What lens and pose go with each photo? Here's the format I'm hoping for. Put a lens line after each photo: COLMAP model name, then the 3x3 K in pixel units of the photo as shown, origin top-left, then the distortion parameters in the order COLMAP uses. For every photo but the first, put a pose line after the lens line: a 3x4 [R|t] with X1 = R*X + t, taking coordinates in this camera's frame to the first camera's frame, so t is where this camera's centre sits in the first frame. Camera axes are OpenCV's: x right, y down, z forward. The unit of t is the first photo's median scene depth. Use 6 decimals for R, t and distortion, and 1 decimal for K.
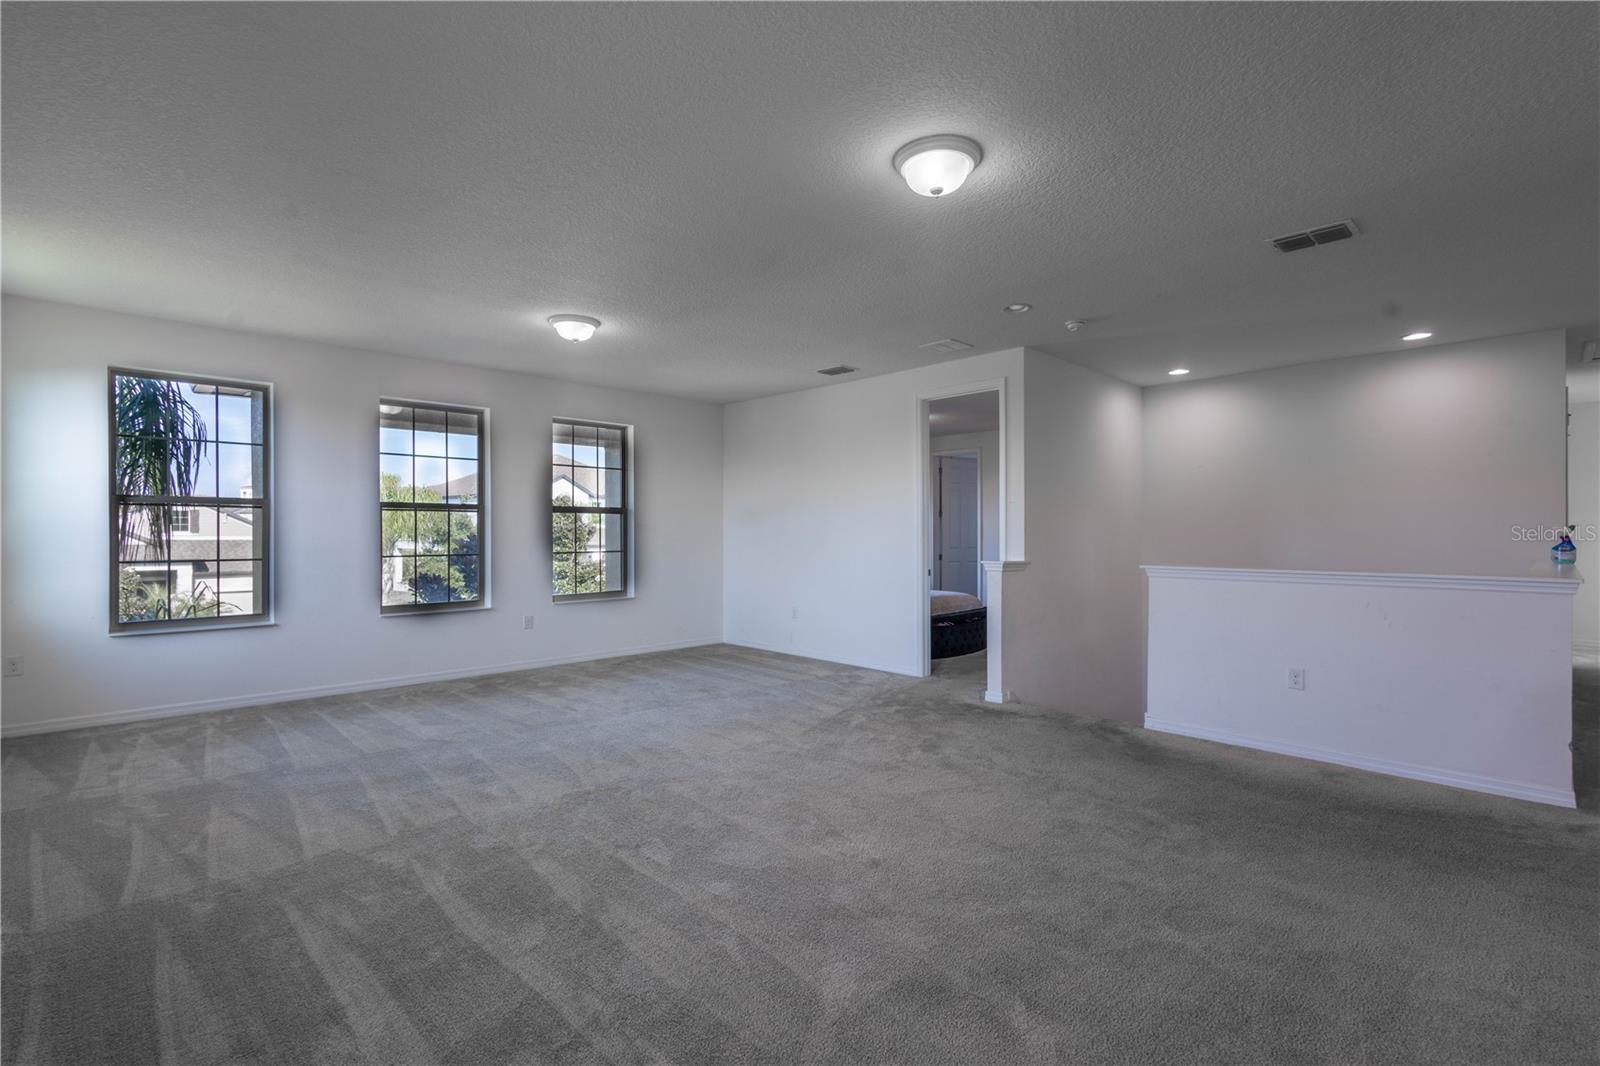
lens RADIAL K [[721.1, 0, 799.6], [0, 721.1, 532.7], [0, 0, 1]] dist [-0.002759, -0.000231]
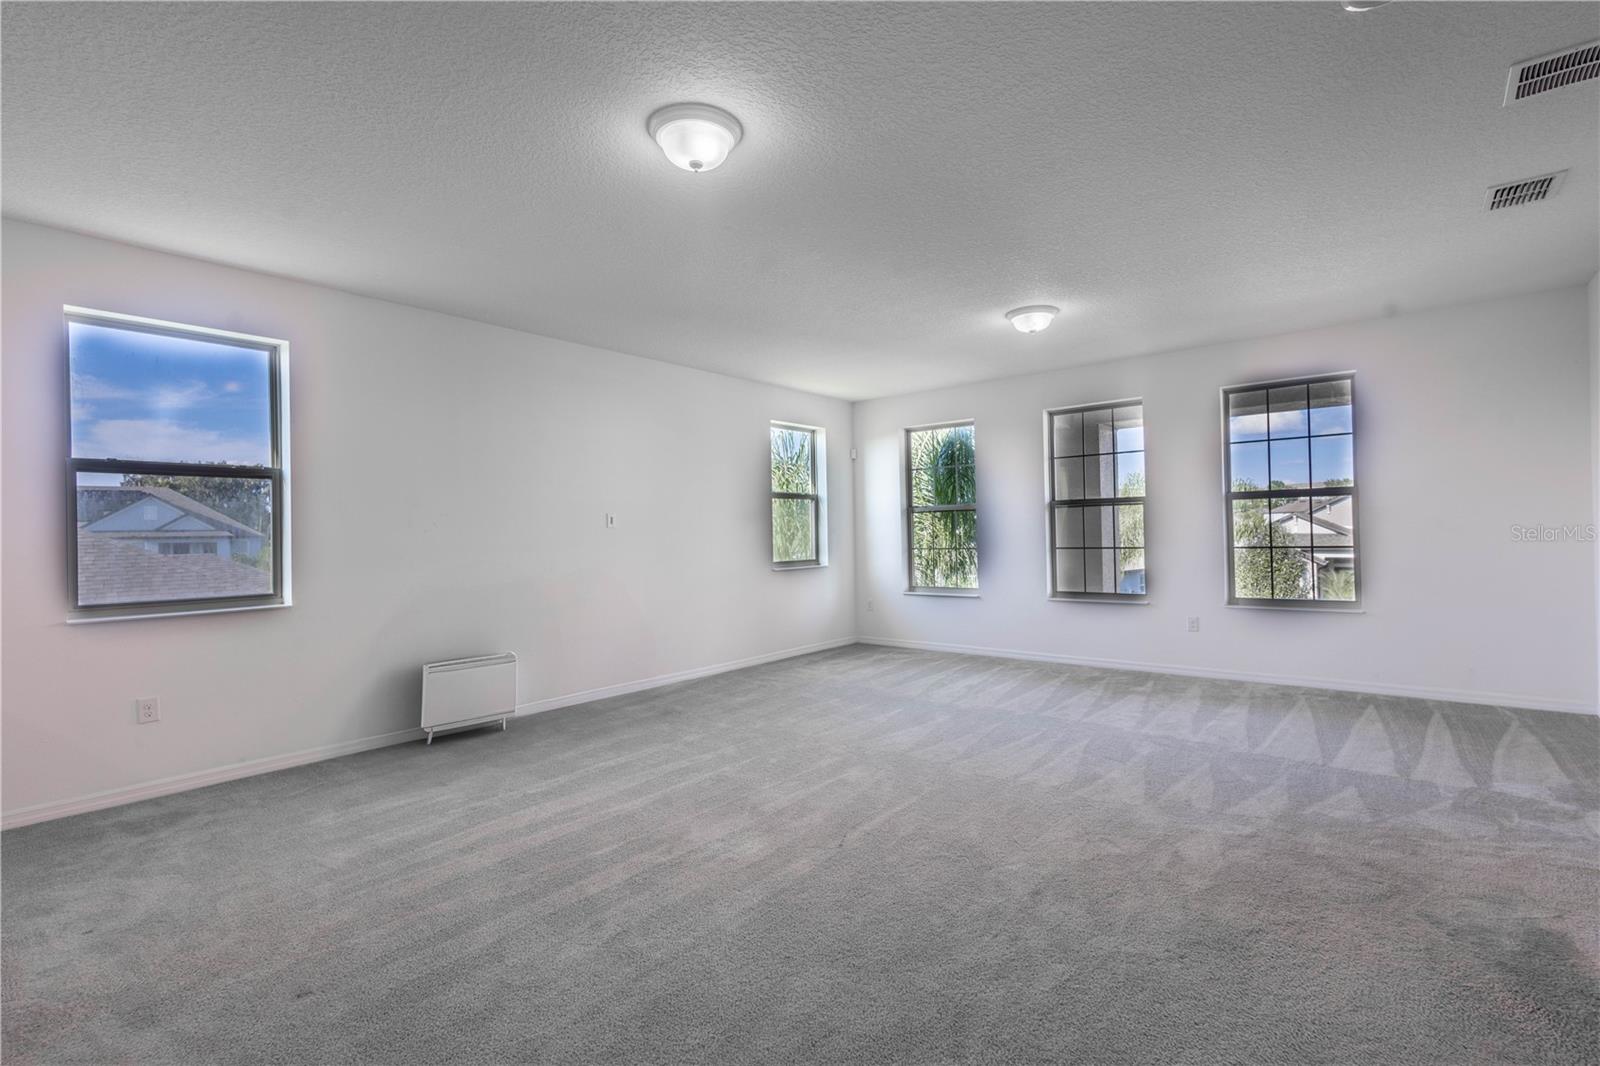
lens RADIAL K [[721.1, 0, 792.9], [0, 721.1, 531.8], [0, 0, 1]] dist [-0.002759, -0.000231]
pose [[0.121522, -0.005658, -0.992573, 0.344849], [0.022232, 0.999748, -0.002977, 0.001143], [0.992340, -0.021705, 0.121617, 0.299061]]
